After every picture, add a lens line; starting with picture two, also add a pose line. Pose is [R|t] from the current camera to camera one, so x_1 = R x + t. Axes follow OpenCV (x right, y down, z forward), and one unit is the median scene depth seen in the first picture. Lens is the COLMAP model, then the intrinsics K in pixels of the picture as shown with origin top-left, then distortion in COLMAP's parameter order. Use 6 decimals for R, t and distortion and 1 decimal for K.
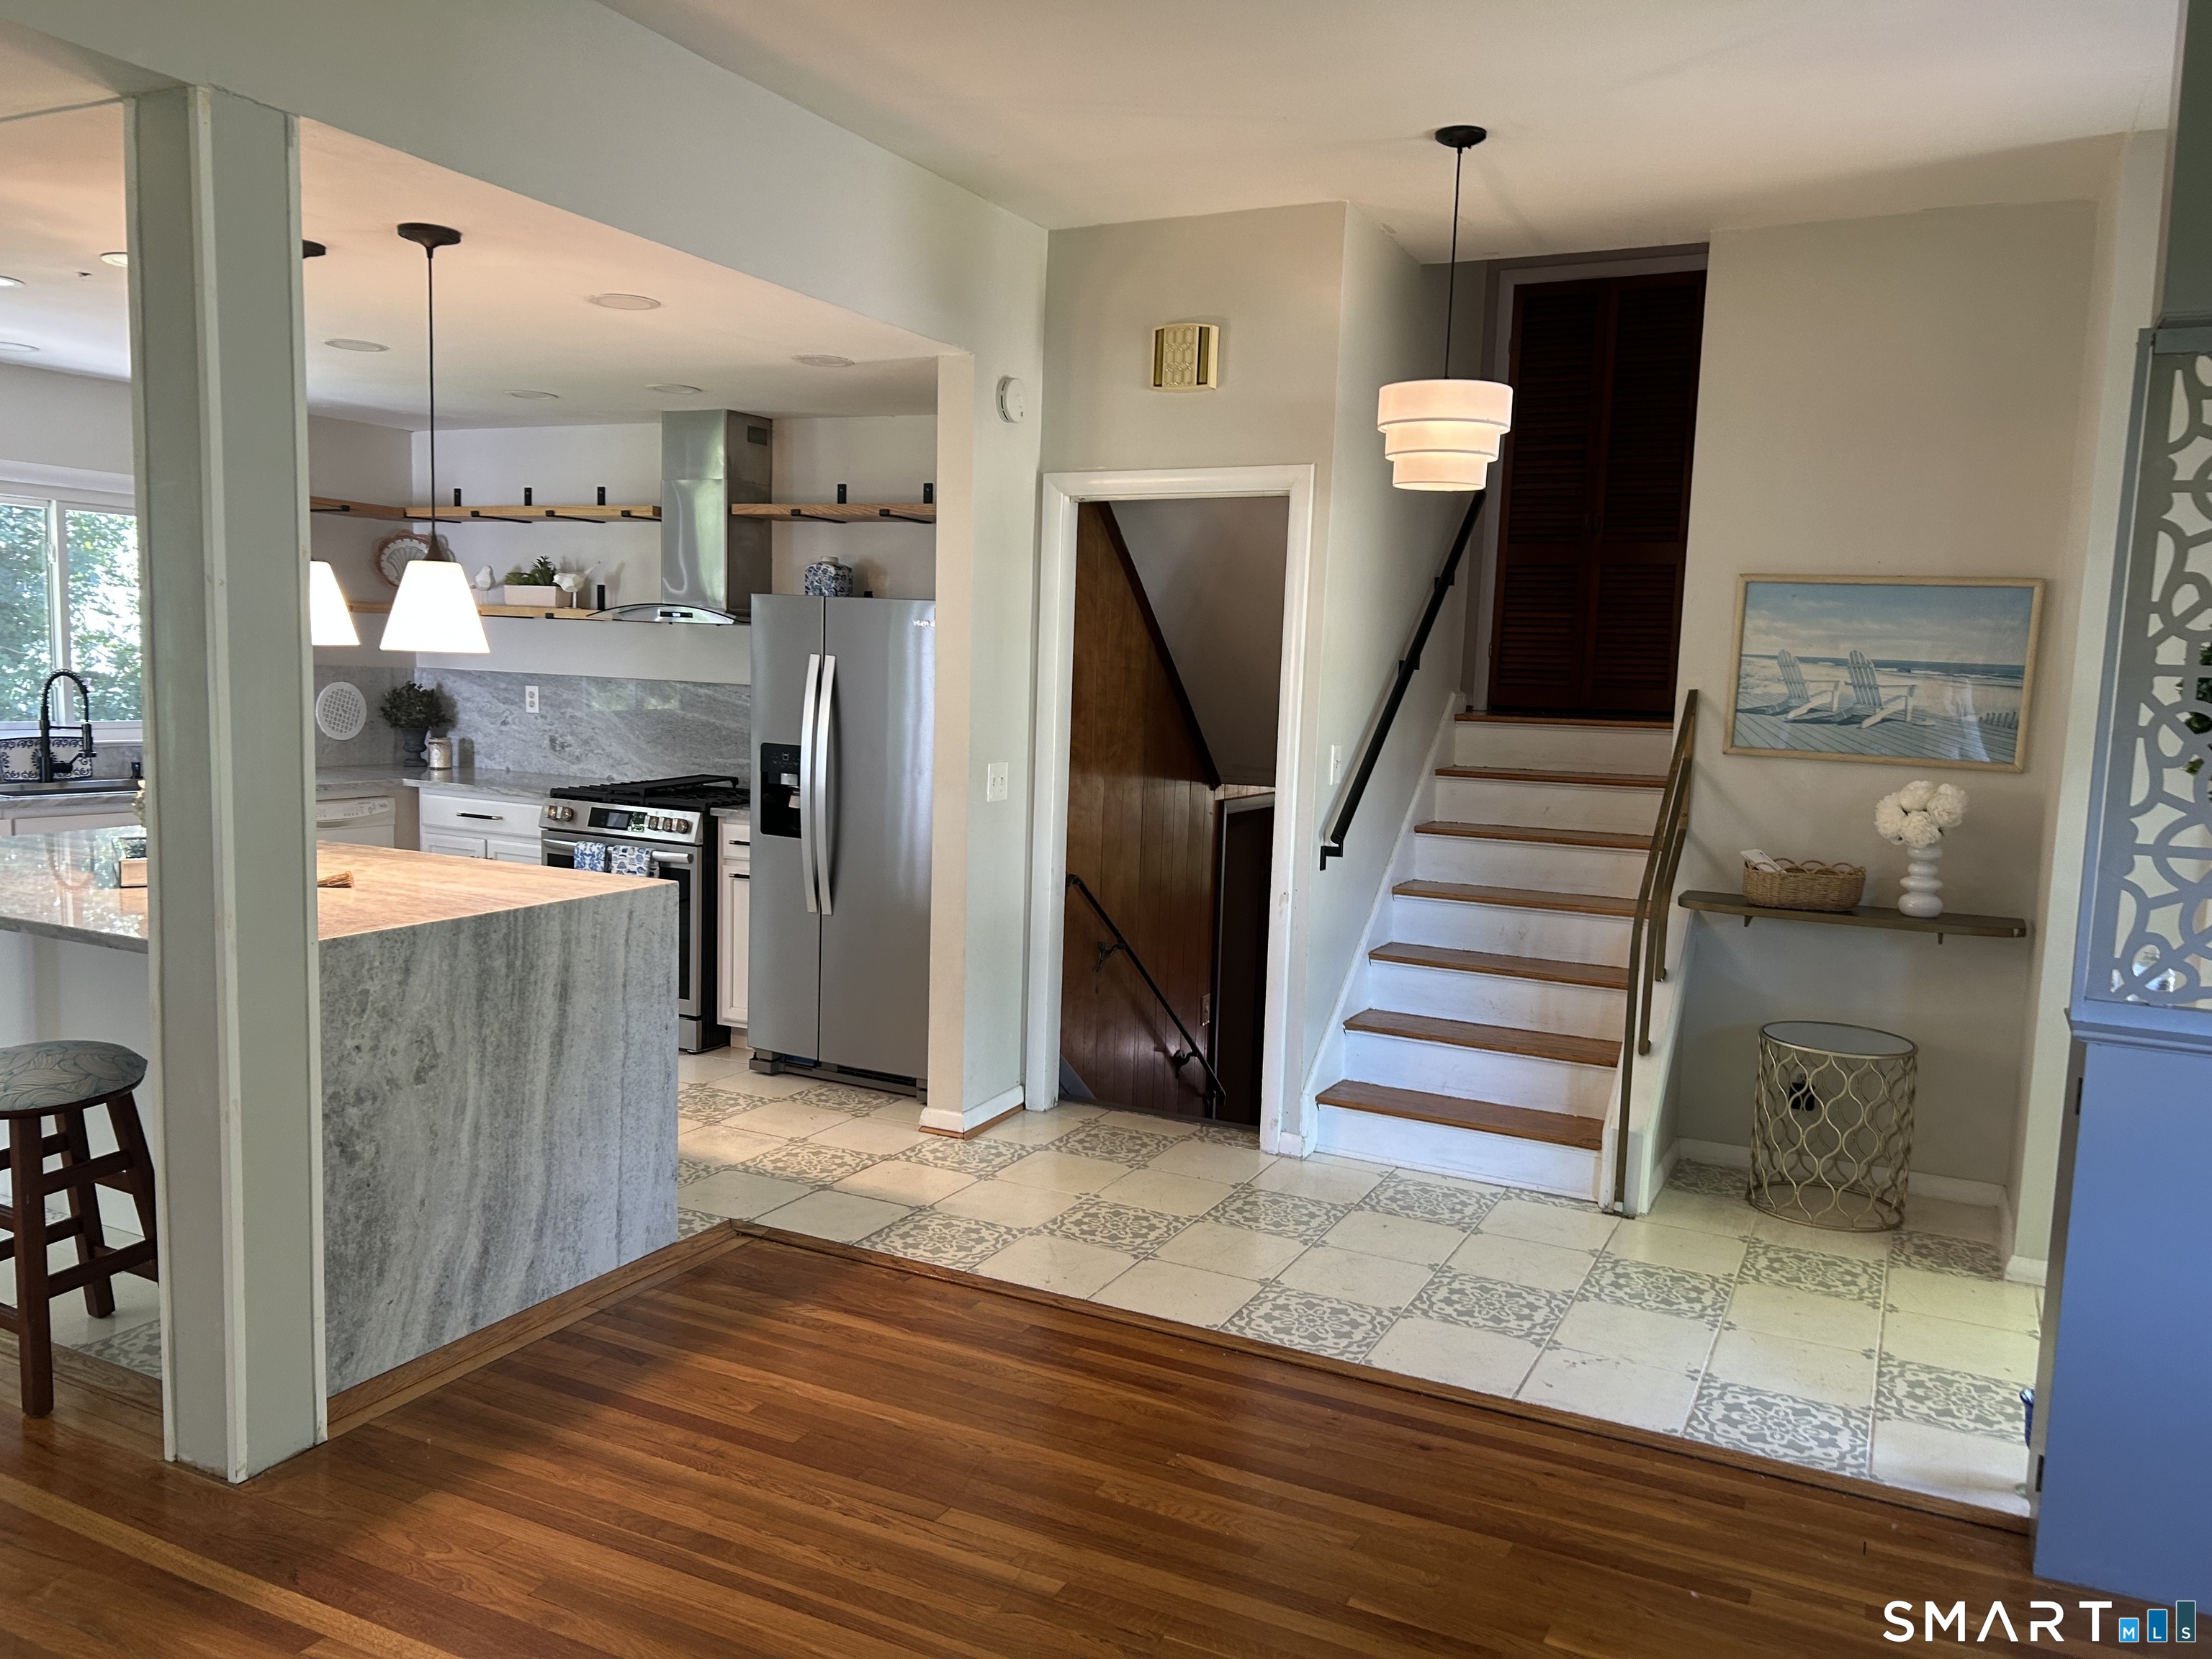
lens RADIAL K [[1674.4, 0, 1099.2], [0, 1674.4, 846.8], [0, 0, 1]] dist [0.043478, -0.042208]
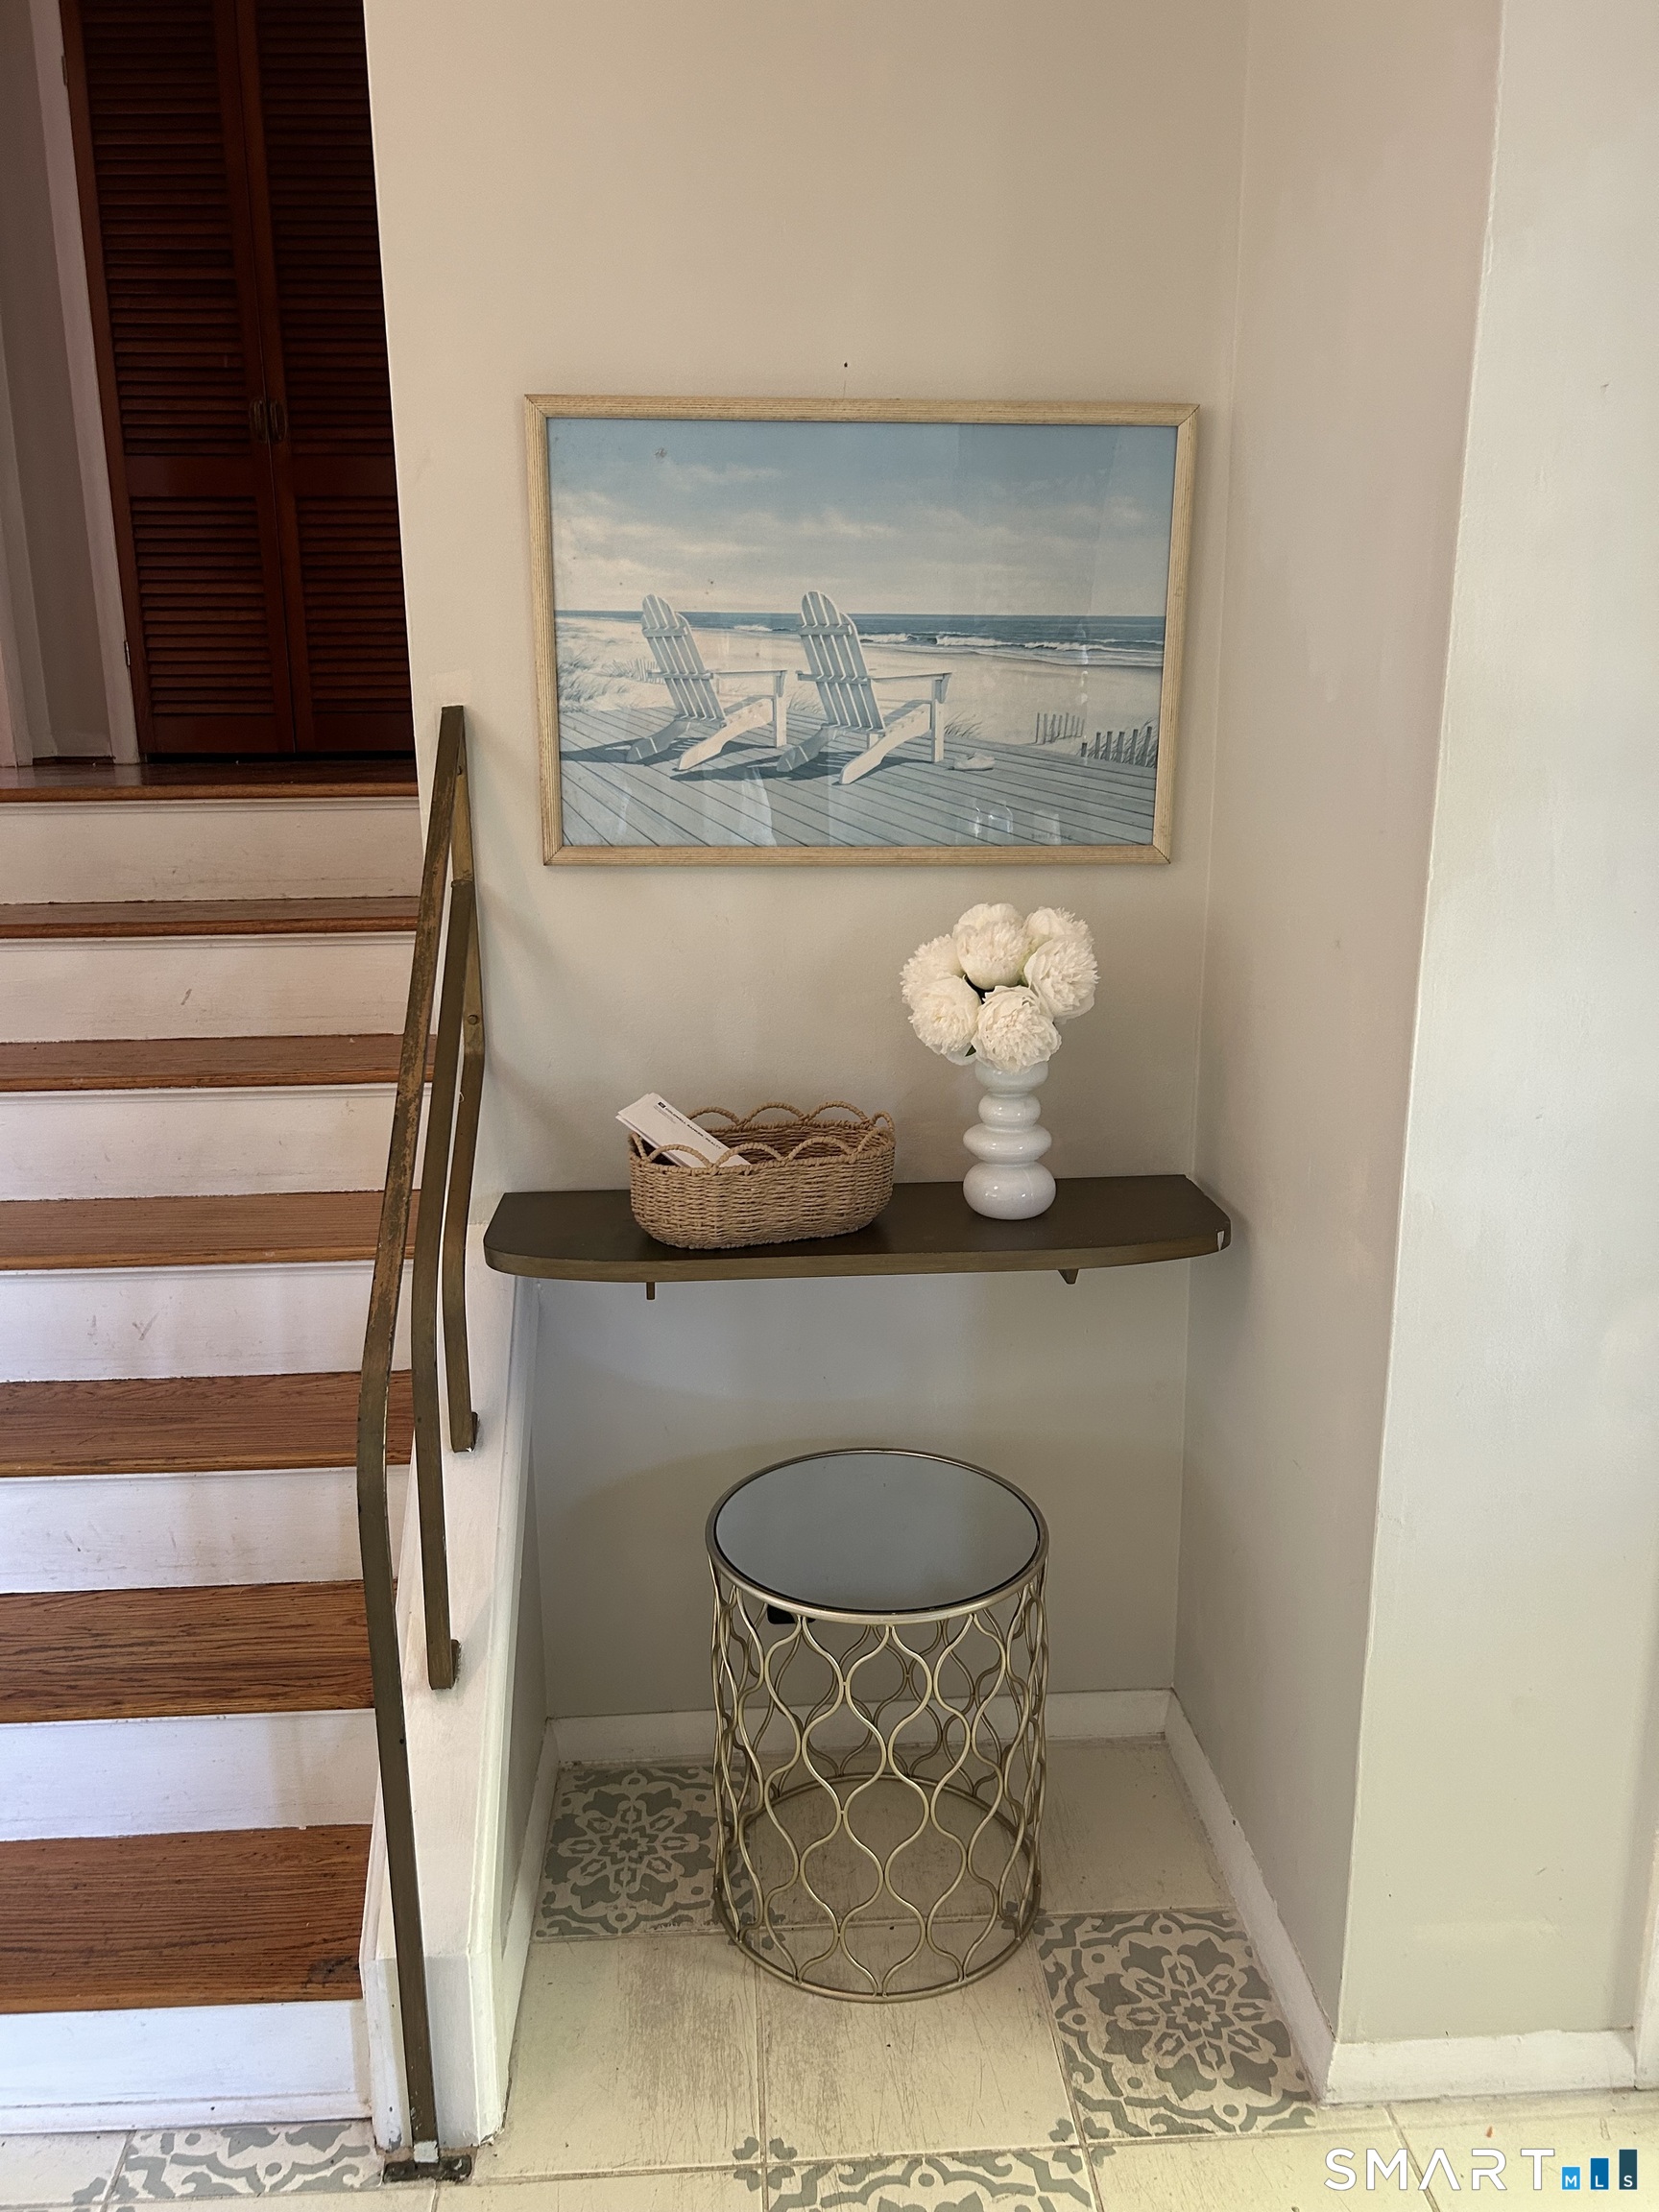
lens RADIAL K [[1674.4, 0, 823.3], [0, 1674.4, 1121.2], [0, 0, 1]] dist [0.043478, -0.042208]
pose [[0.863679, -0.162580, 0.477101, 0.235038], [0.094395, 0.981976, 0.163745, -0.057044], [-0.495124, -0.096387, 0.863459, 0.635991]]
